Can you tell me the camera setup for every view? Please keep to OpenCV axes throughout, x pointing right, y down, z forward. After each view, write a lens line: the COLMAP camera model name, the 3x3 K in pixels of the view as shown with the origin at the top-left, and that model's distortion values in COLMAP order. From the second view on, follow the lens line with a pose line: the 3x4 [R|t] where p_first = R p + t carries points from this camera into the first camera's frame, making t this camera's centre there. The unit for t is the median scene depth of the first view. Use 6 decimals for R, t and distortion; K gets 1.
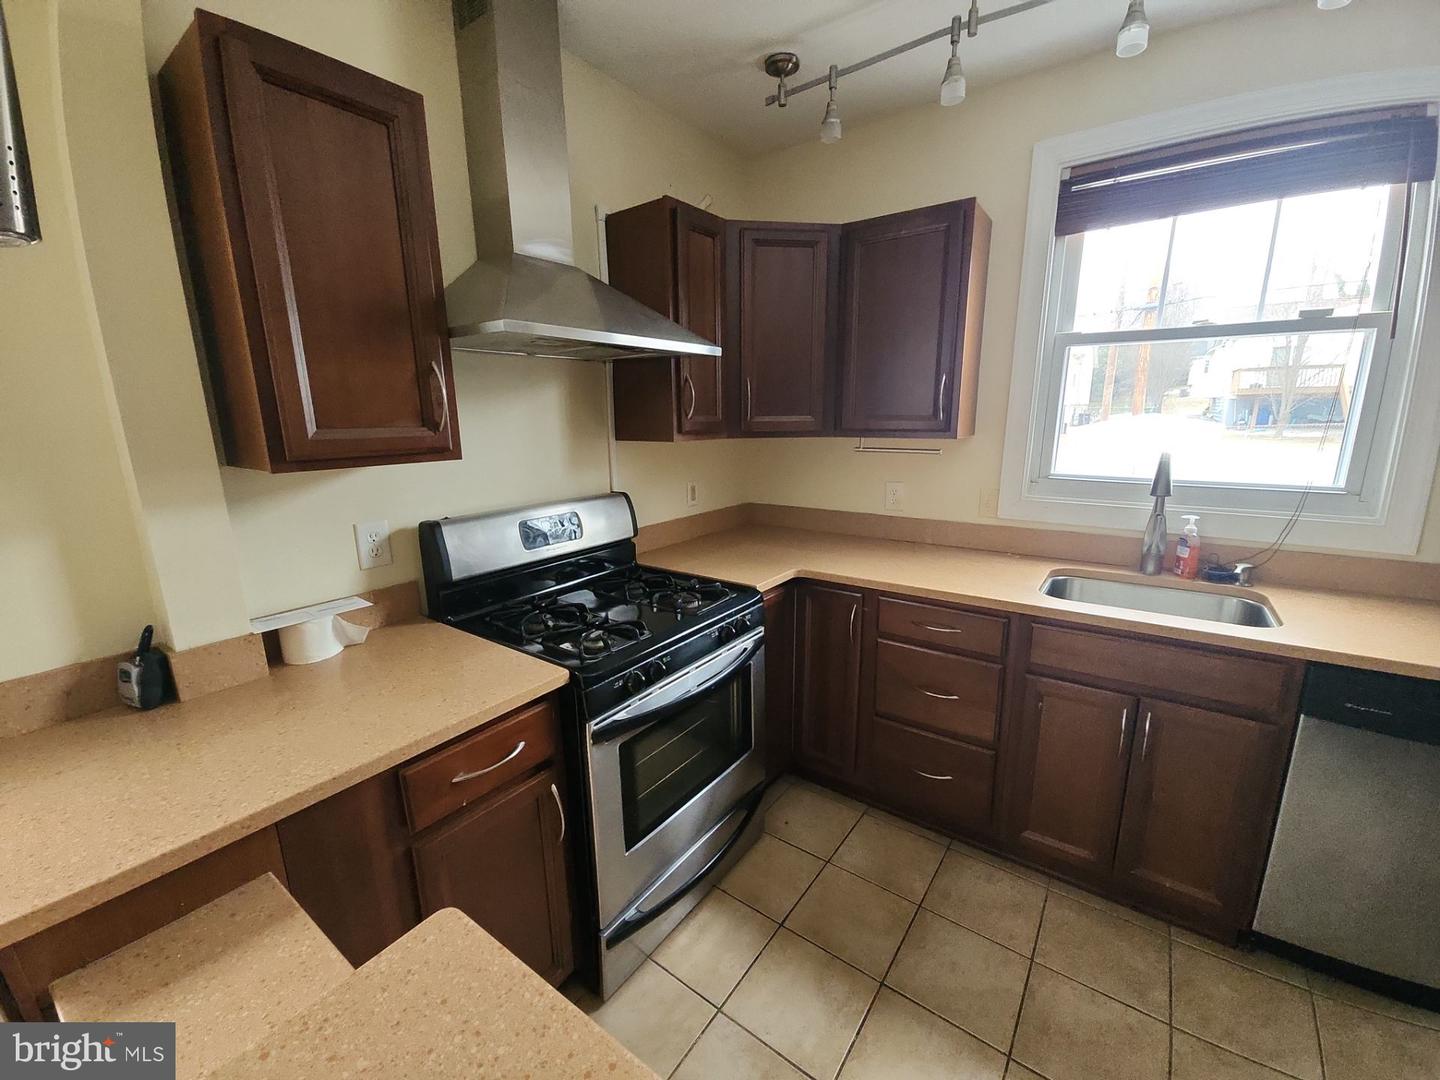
lens RADIAL K [[588.8, 0, 722.2], [0, 588.8, 544.4], [0, 0, 1]] dist [0.000021, -0.000040]
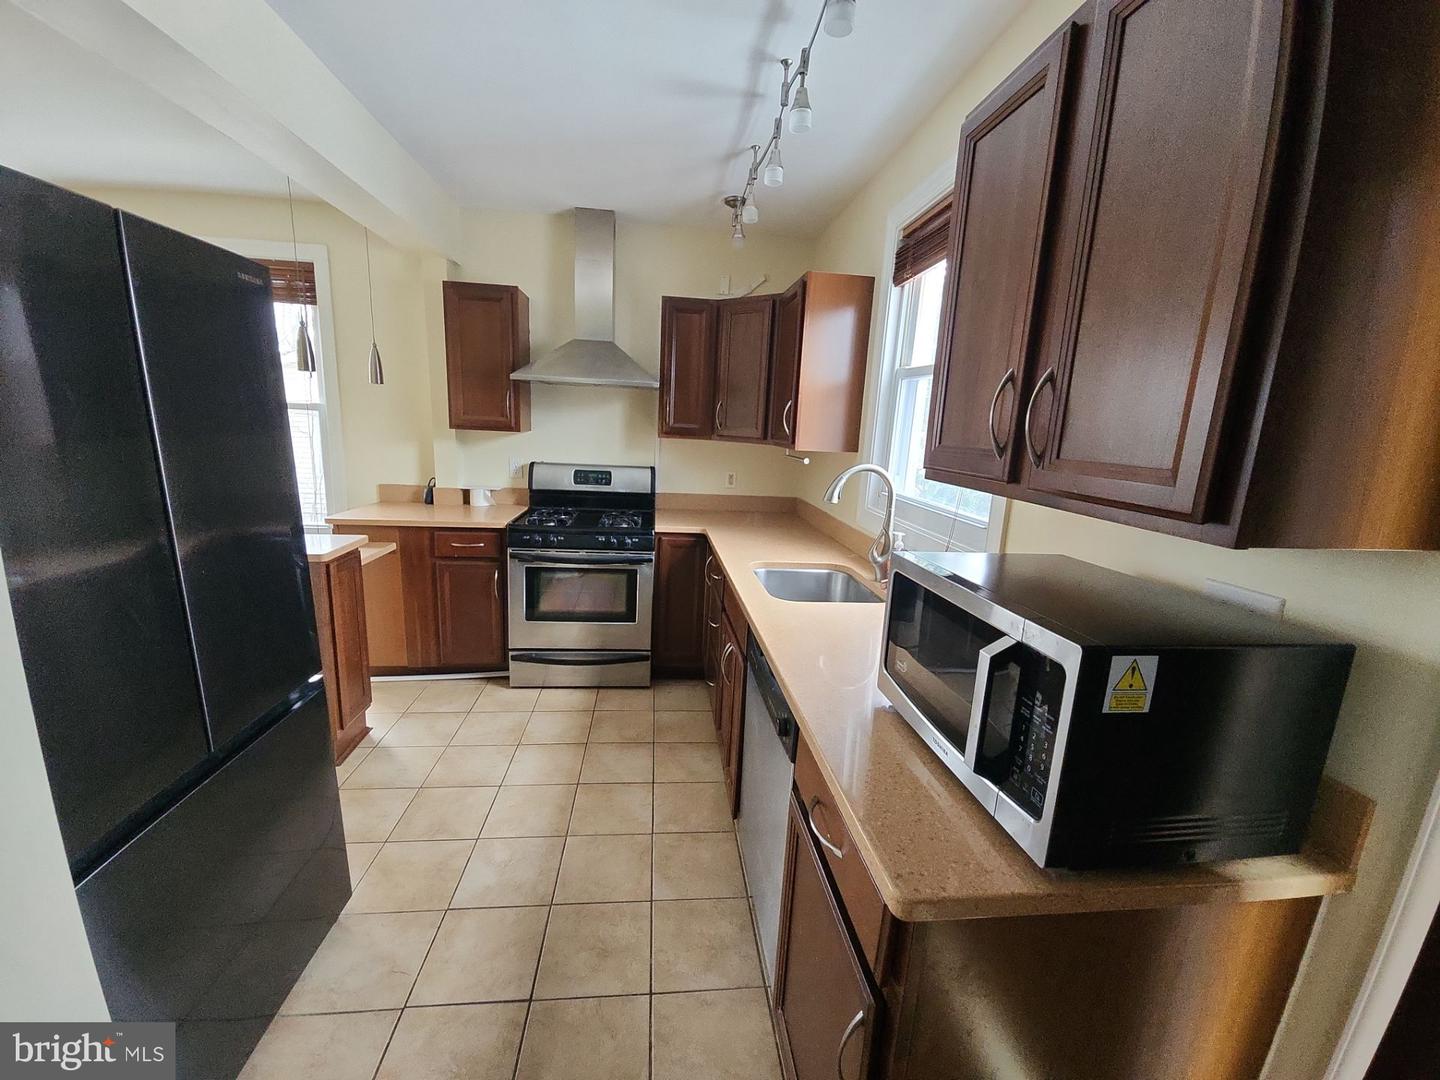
lens RADIAL K [[588.8, 0, 714.4], [0, 588.8, 540.2], [0, 0, 1]] dist [0.000021, -0.000040]
pose [[0.668705, 0.191794, -0.718365, 1.542718], [-0.216385, 0.974538, 0.058763, -0.027513], [0.711345, 0.116149, 0.693180, -0.013443]]
